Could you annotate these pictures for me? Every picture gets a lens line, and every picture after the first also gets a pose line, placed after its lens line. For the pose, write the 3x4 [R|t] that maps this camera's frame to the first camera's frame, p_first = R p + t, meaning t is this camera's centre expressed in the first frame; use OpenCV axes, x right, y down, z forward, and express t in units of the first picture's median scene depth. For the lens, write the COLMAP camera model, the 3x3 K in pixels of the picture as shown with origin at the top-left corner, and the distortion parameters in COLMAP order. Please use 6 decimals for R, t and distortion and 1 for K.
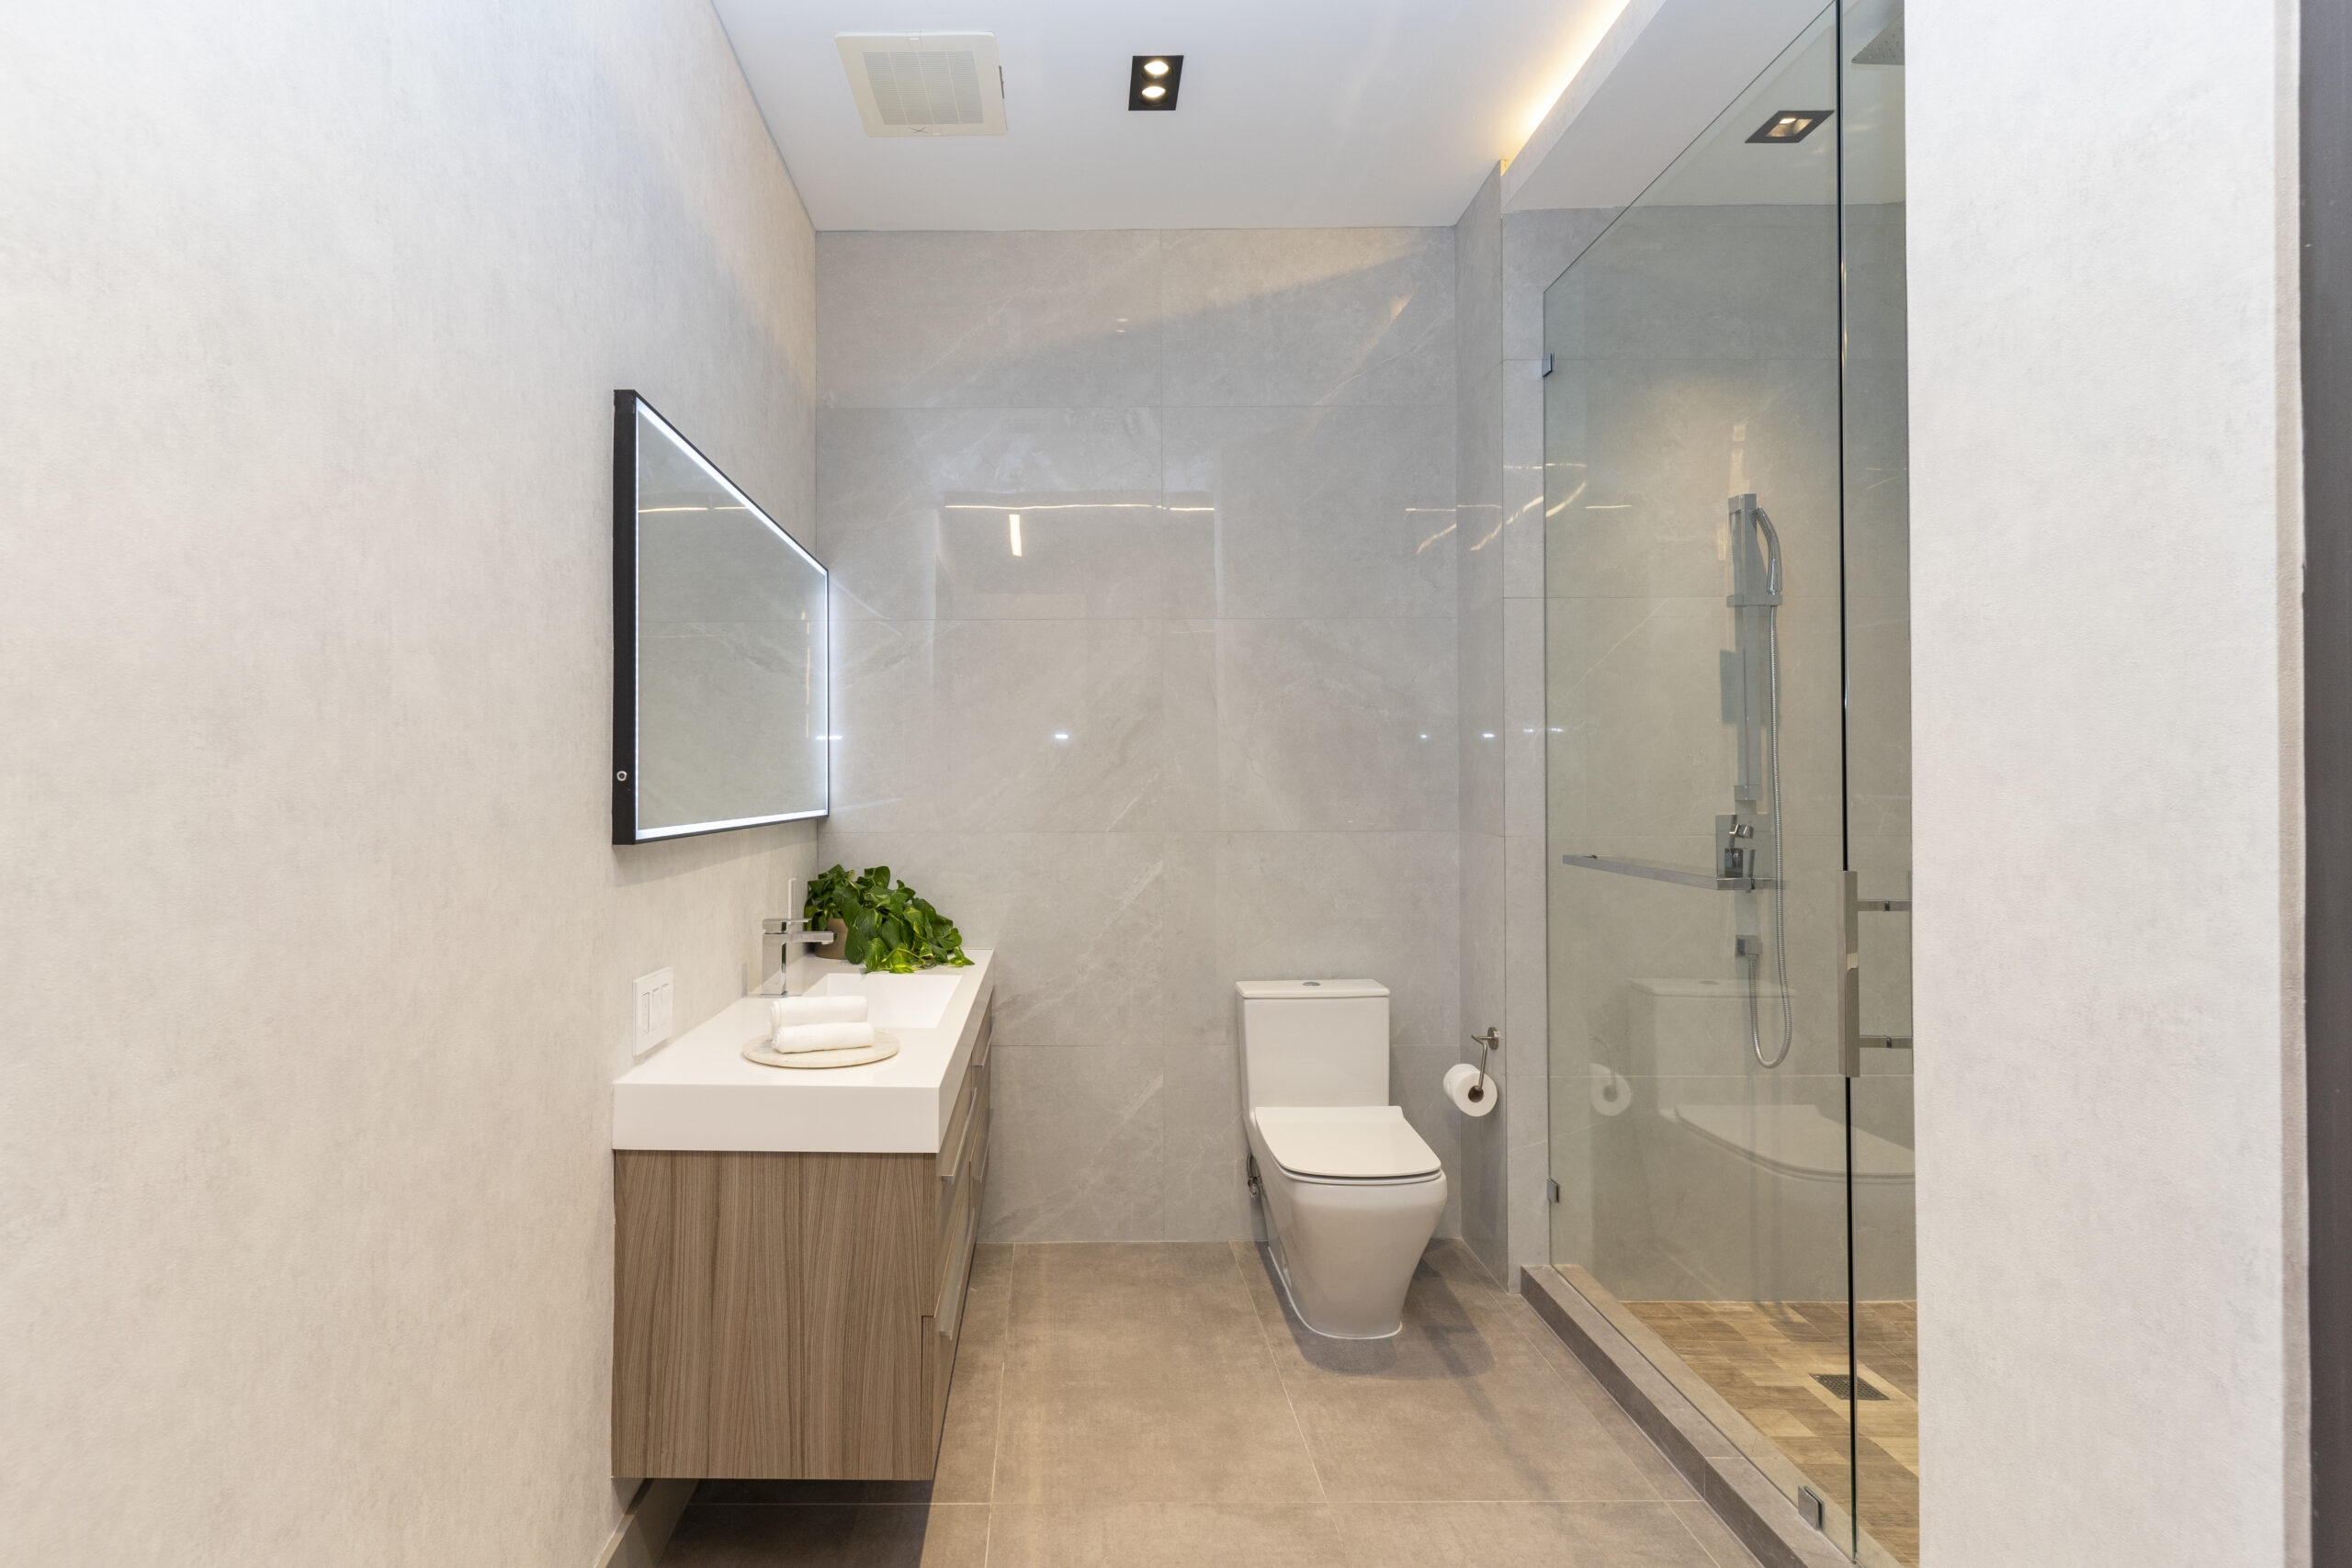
lens RADIAL K [[1190.1, 0, 1173.0], [0, 1190.1, 777.3], [0, 0, 1]] dist [0.005289, -0.000157]
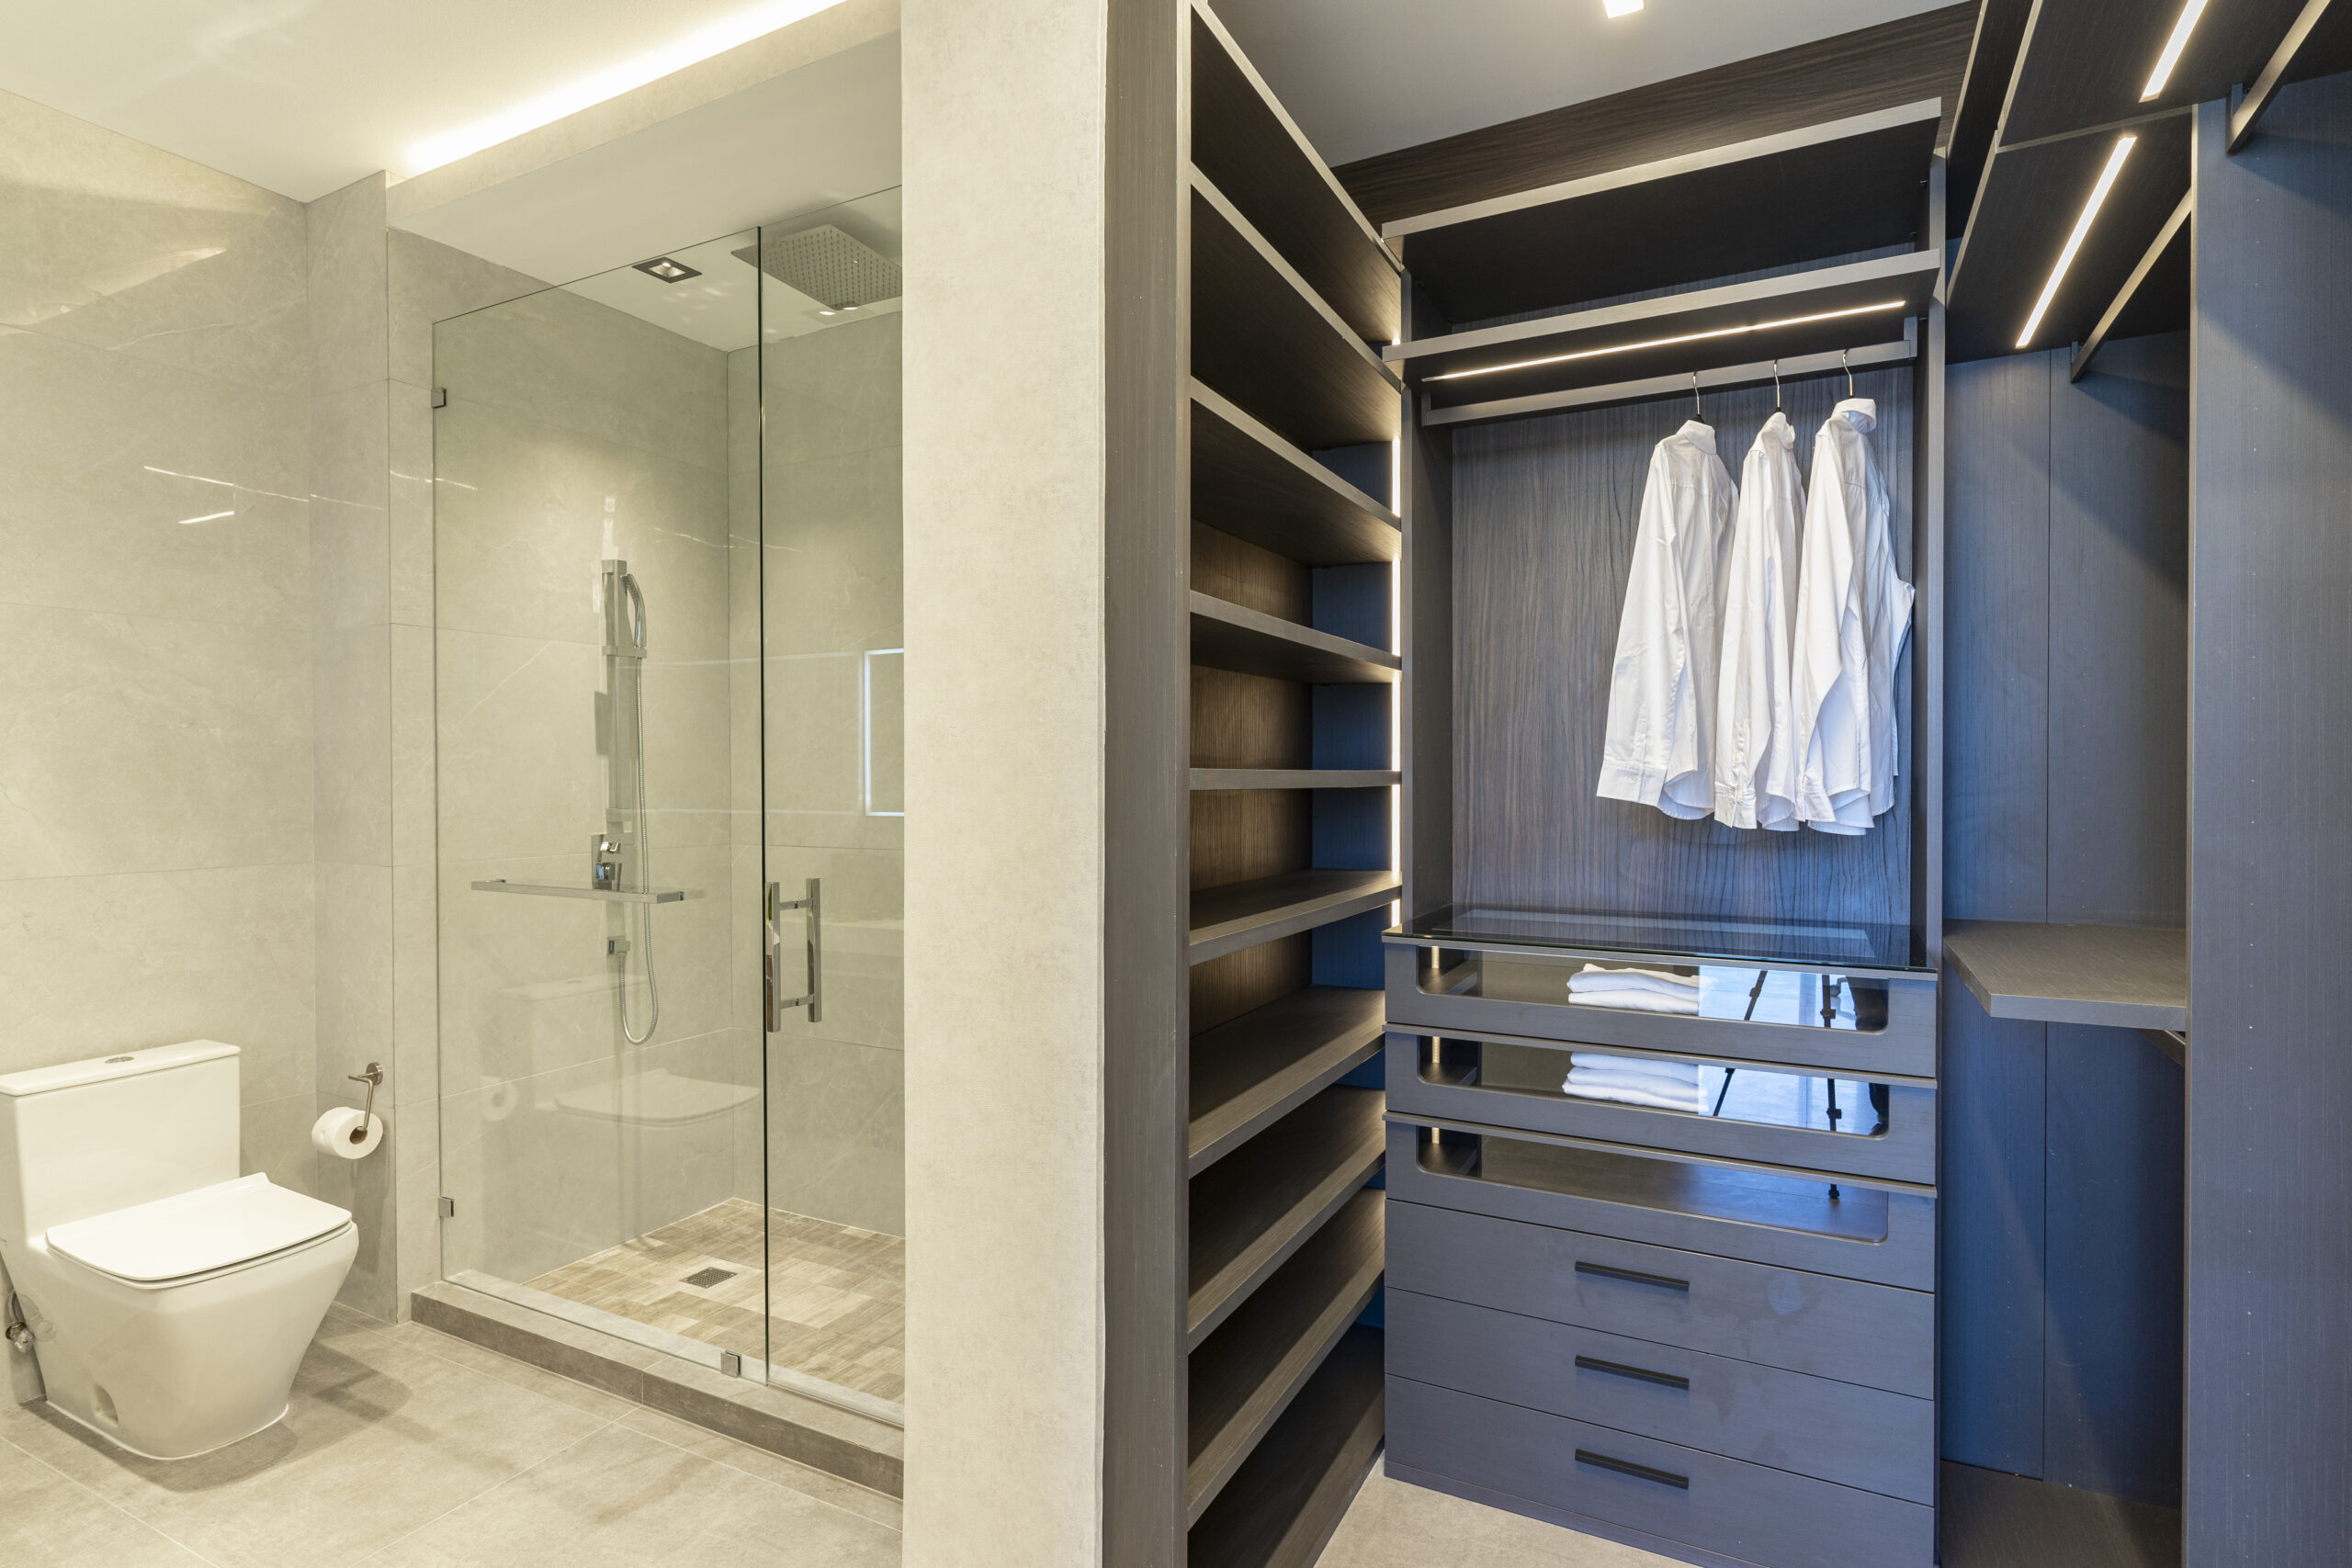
lens RADIAL K [[1146.0, 0, 1176.0], [0, 1146.0, 784.0], [0, 0, 1]] dist [-0.000394, -0.001457]
pose [[0.473108, -0.006280, 0.880982, -0.257652], [-0.010237, 0.999868, 0.012625, -0.038250], [-0.880945, -0.014991, 0.472981, -0.017635]]
